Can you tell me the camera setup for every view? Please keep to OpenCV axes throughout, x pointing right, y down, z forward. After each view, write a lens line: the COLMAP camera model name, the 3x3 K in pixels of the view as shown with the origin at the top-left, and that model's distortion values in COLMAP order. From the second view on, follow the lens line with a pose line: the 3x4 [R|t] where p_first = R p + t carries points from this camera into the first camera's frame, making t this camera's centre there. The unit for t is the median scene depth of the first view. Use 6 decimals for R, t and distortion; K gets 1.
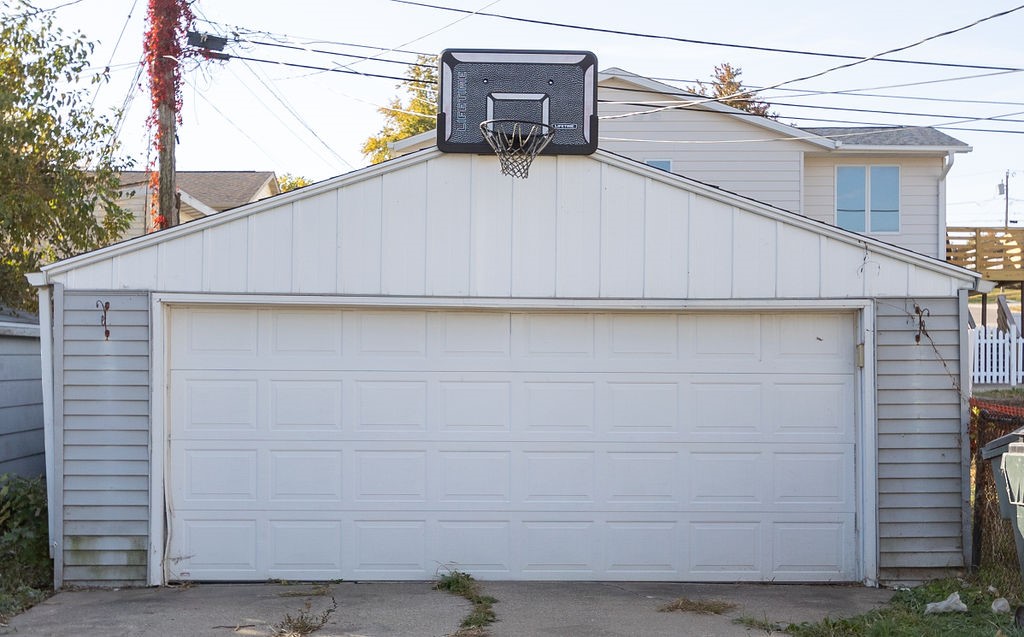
lens RADIAL K [[667.4, 0, 510.7], [0, 667.4, 322.9], [0, 0, 1]] dist [0.000400, 0.000018]
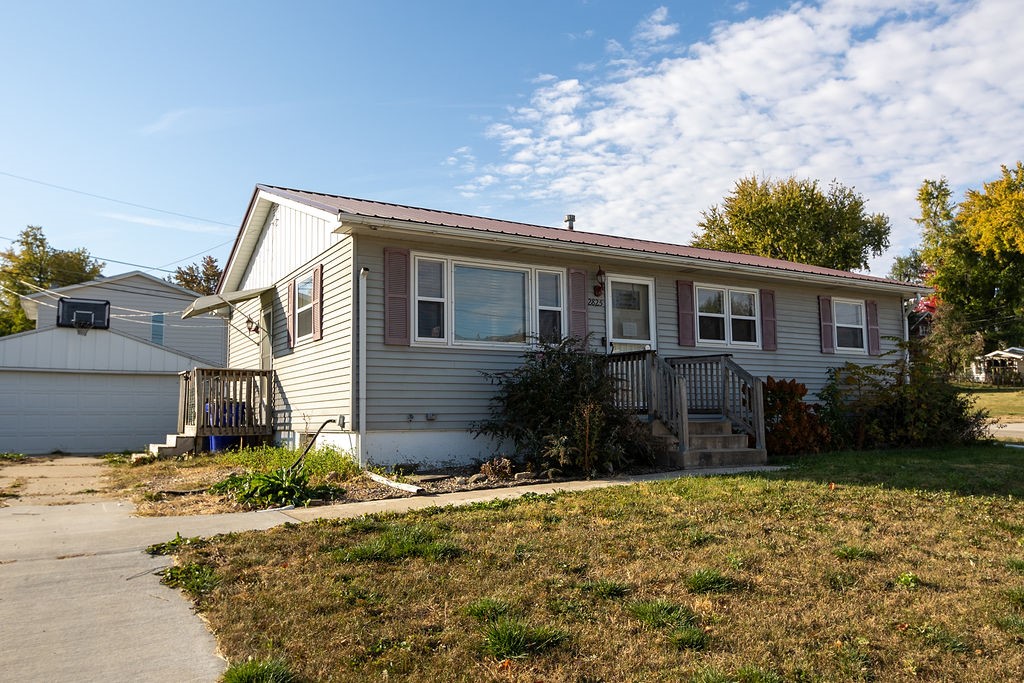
lens RADIAL K [[749.5, 0, 512.9], [0, 749.5, 345.7], [0, 0, 1]] dist [0.005147, 0.000998]
pose [[0.875275, 0.034255, 0.482411, 0.085150], [-0.001747, 0.997706, -0.067676, 0.097775], [-0.483623, 0.058393, 0.873327, -3.473380]]
